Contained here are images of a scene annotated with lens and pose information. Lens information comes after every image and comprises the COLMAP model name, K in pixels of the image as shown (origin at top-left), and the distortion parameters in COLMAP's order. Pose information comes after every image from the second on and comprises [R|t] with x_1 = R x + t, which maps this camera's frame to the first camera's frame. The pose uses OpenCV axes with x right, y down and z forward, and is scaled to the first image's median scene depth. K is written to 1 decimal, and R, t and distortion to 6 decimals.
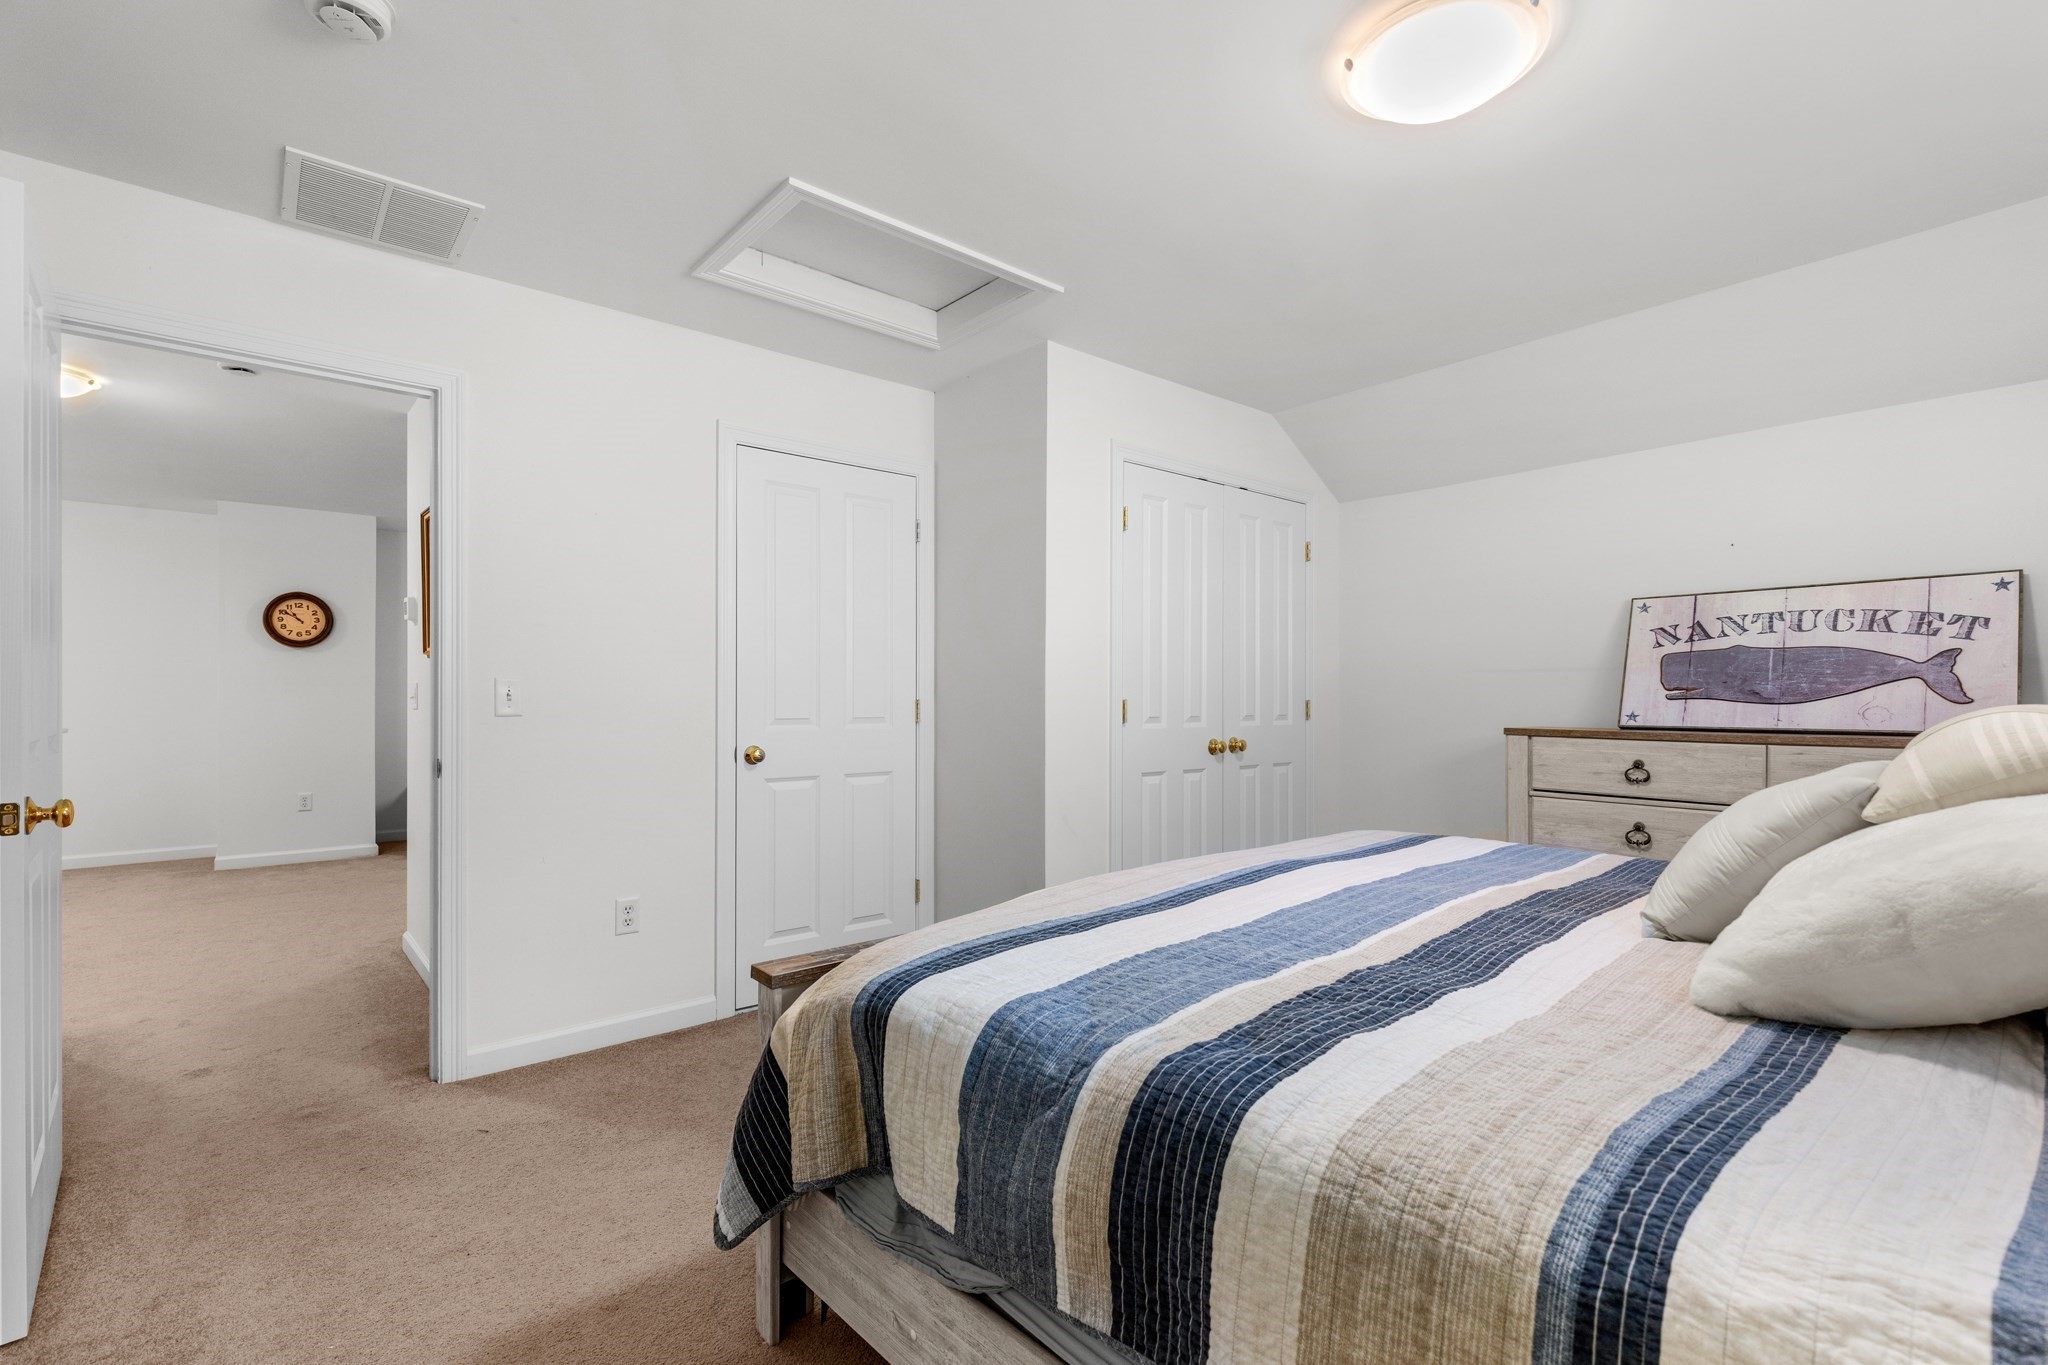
lens RADIAL K [[922.1, 0, 1025.4], [0, 922.1, 691.7], [0, 0, 1]] dist [0.000165, 0.000071]
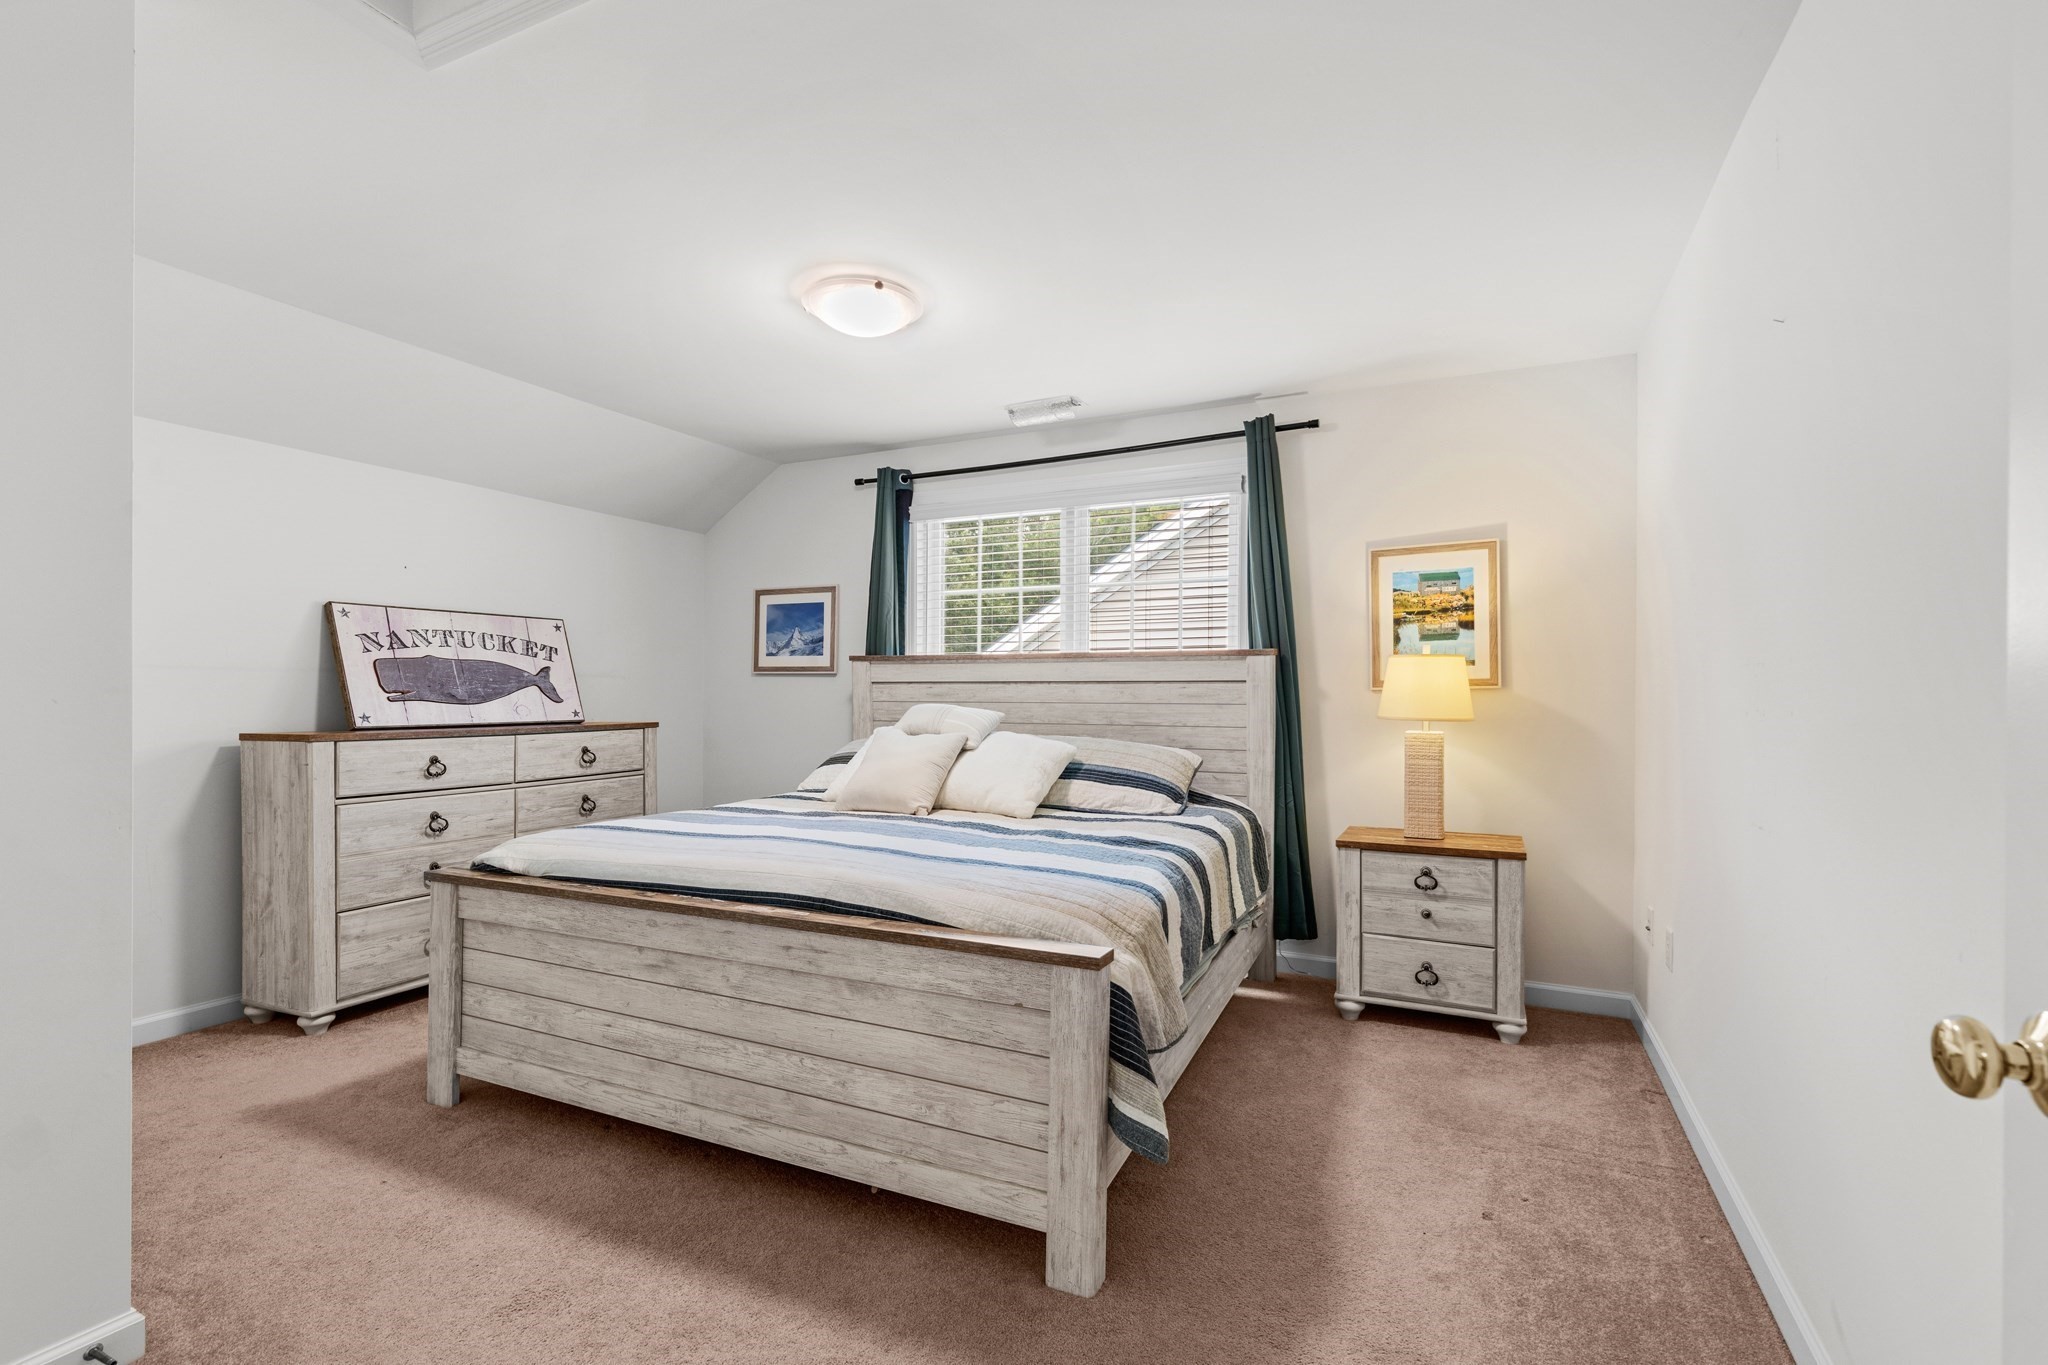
lens RADIAL K [[922.1, 0, 1026.1], [0, 922.1, 690.8], [0, 0, 1]] dist [0.000165, 0.000071]
pose [[-0.402915, 0.004193, 0.915228, -0.636123], [-0.004478, 0.999969, -0.006553, -0.000255], [-0.915227, -0.006739, -0.402883, 0.791697]]
